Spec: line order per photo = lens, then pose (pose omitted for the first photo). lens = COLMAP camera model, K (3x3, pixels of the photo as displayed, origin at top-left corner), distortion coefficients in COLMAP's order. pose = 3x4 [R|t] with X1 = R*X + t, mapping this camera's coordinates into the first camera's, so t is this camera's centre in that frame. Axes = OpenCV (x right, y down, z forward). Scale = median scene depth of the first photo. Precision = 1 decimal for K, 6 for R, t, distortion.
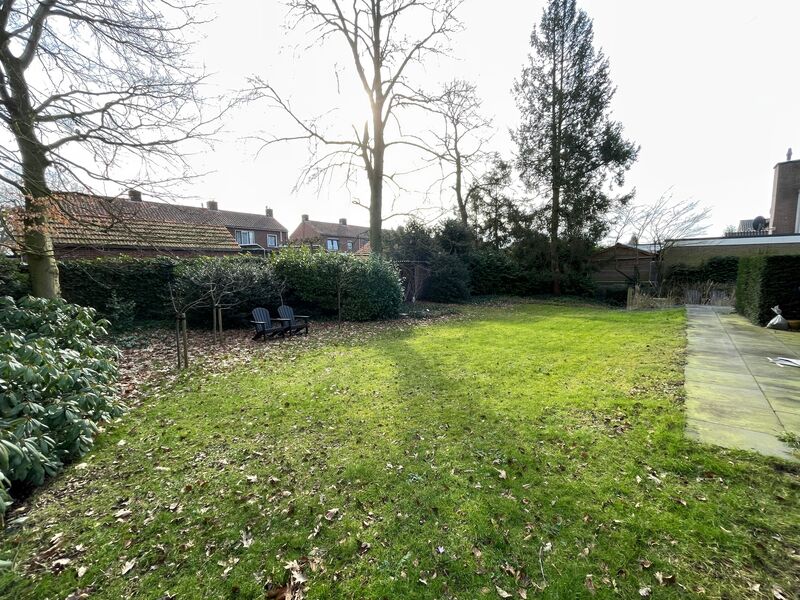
lens RADIAL K [[324.4, 0, 400.0], [0, 324.4, 300.0], [0, 0, 1]] dist [-0.000670, -0.000303]
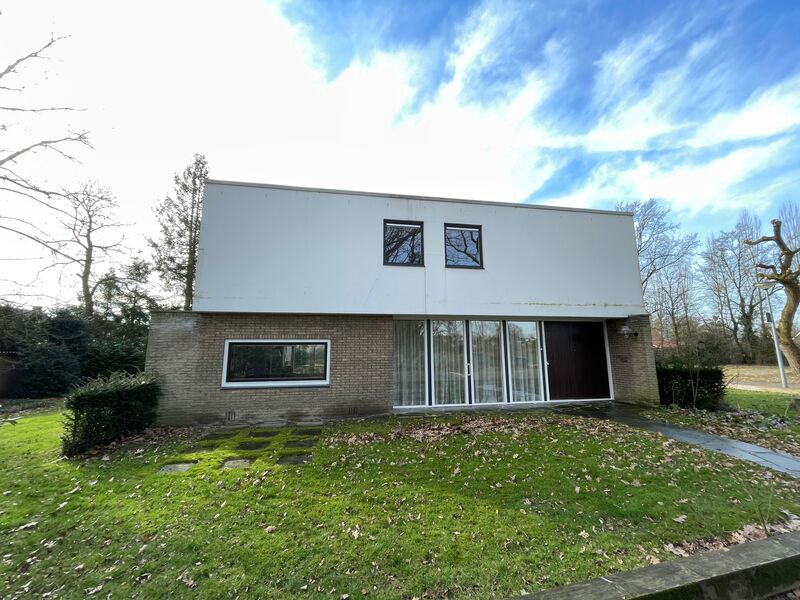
lens RADIAL K [[324.4, 0, 400.0], [0, 324.4, 300.0], [0, 0, 1]] dist [-0.000670, -0.000303]
pose [[0.619600, 0.134763, 0.773263, 0.021927], [0.074779, 0.970535, -0.229062, 0.020043], [-0.781348, 0.199751, 0.591266, -0.299992]]
